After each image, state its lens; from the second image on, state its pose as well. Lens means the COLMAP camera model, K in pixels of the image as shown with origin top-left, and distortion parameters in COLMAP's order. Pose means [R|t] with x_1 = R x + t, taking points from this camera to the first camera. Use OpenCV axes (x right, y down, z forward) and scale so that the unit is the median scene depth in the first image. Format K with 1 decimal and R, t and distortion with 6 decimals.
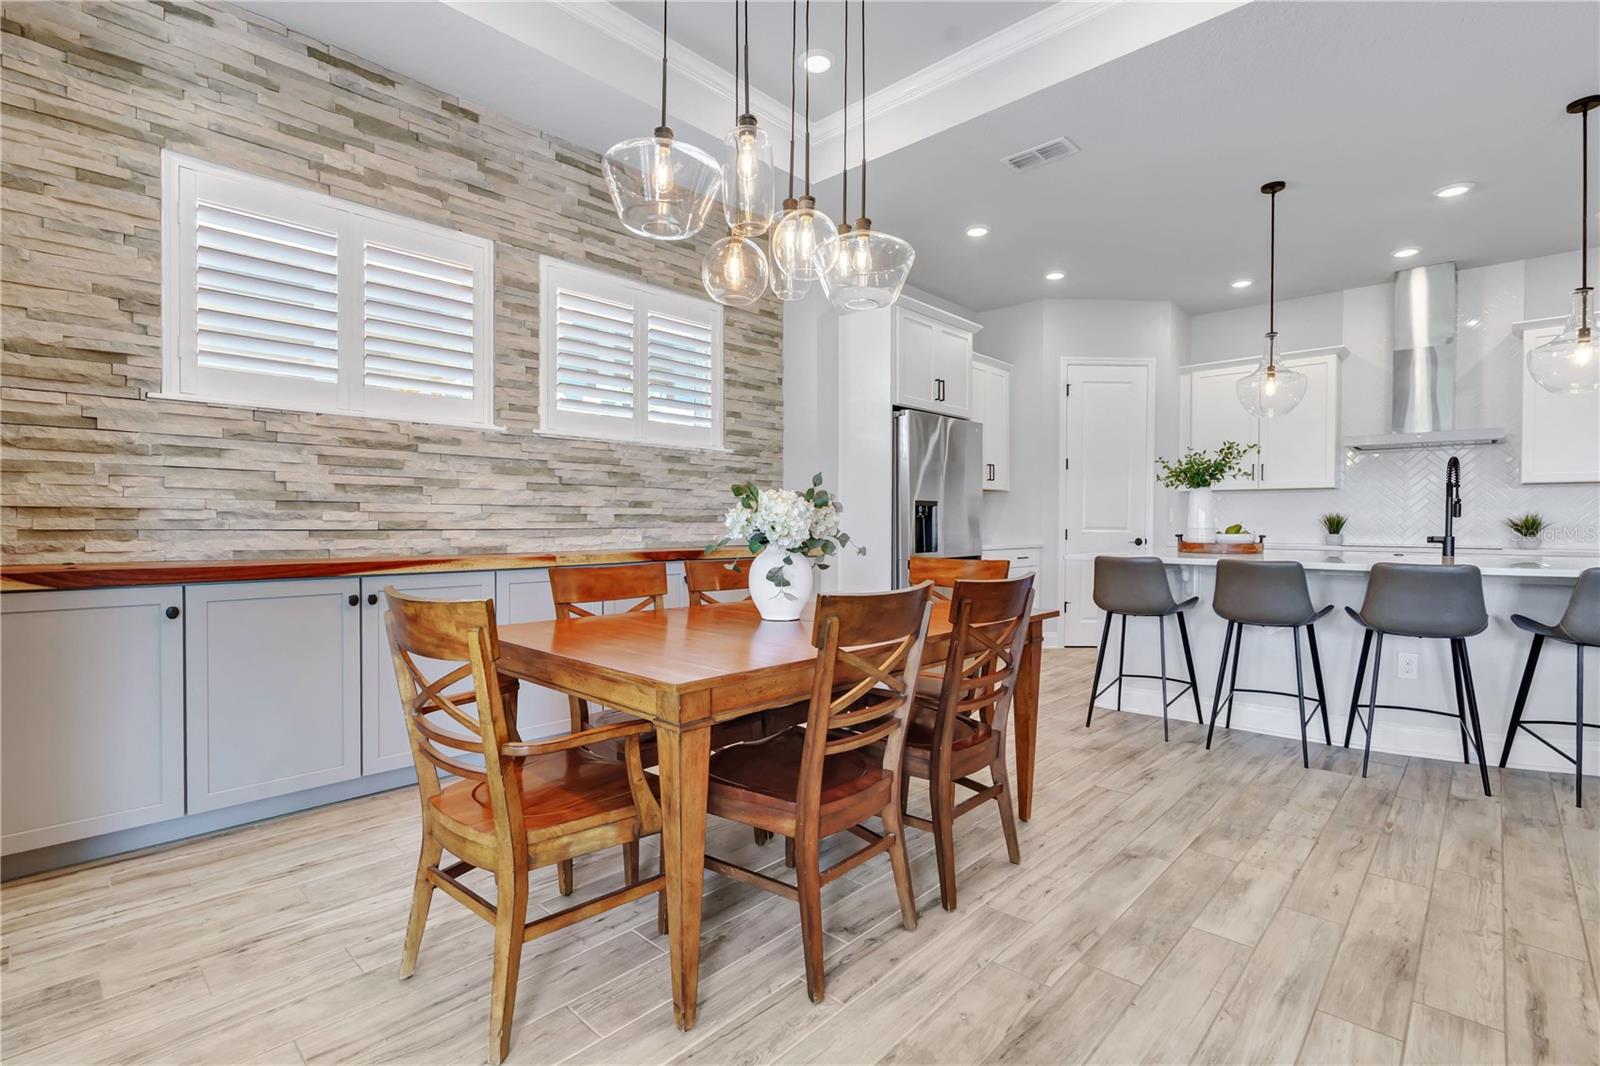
lens RADIAL K [[735.3, 0, 797.2], [0, 735.3, 538.5], [0, 0, 1]] dist [-0.007669, 0.001913]
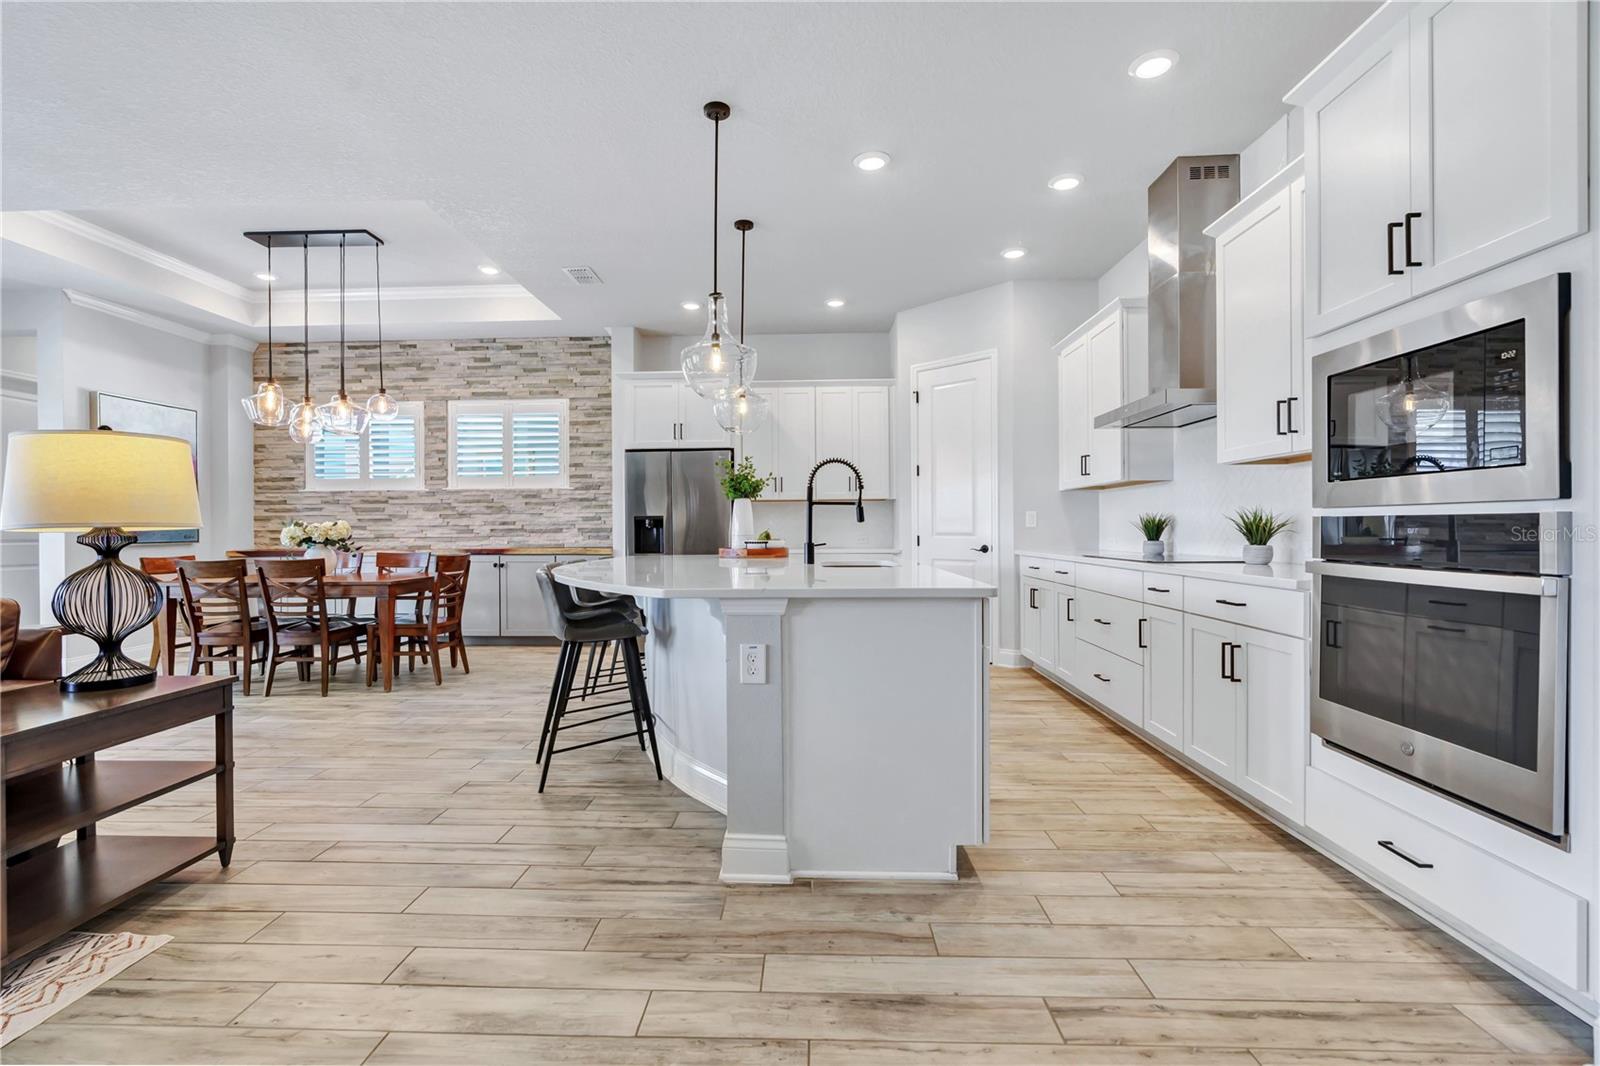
lens RADIAL K [[715.6, 0, 798.4], [0, 715.6, 538.1], [0, 0, 1]] dist [-0.010983, 0.004370]
pose [[0.674013, -0.000773, -0.738719, 1.819880], [-0.005763, 0.999964, -0.006305, -0.004115], [0.738697, 0.008506, 0.673984, 0.413149]]
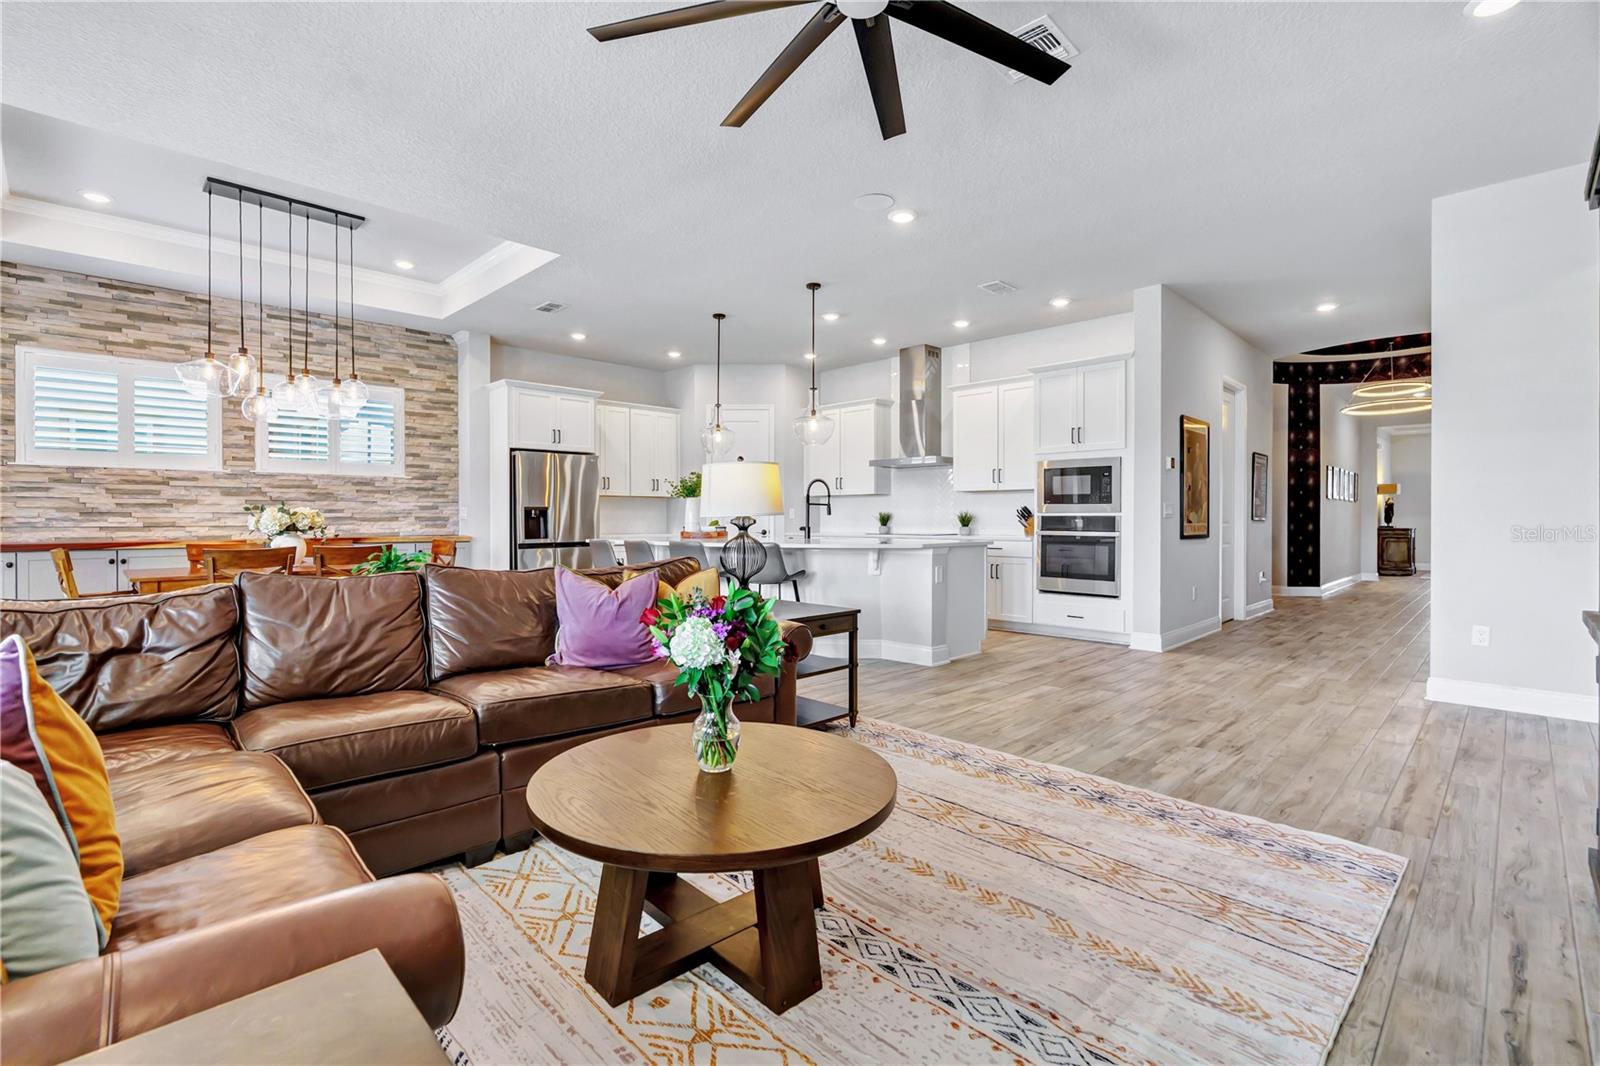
lens RADIAL K [[715.6, 0, 796.8], [0, 715.6, 527.2], [0, 0, 1]] dist [-0.010983, 0.004370]
pose [[0.999858, -0.006935, -0.015365, 1.030597], [0.006757, 0.999910, -0.011577, 0.019392], [0.015444, 0.011471, 0.999815, -0.733232]]
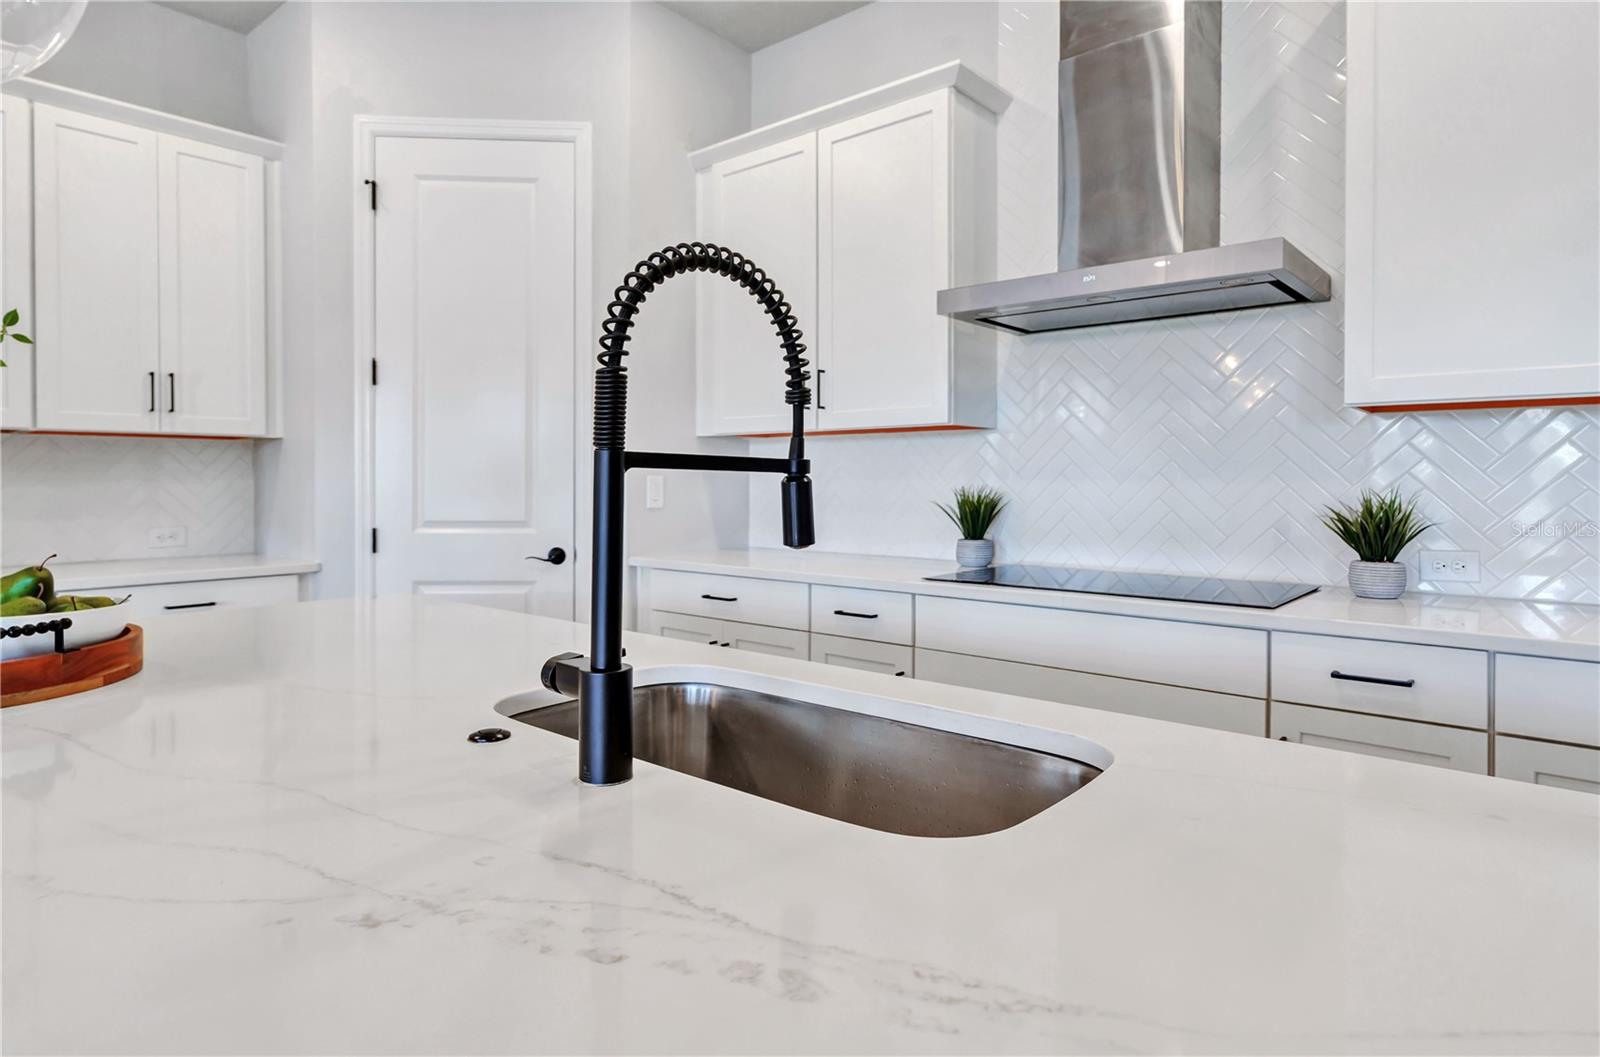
lens RADIAL K [[896.7, 0, 780.5], [0, 896.7, 494.8], [0, 0, 1]] dist [-0.004313, -0.000721]
pose [[0.999014, -0.007331, 0.043786, 1.068721], [0.007548, 0.999960, -0.004805, -0.051883], [-0.043749, 0.005131, 0.999029, 0.896254]]
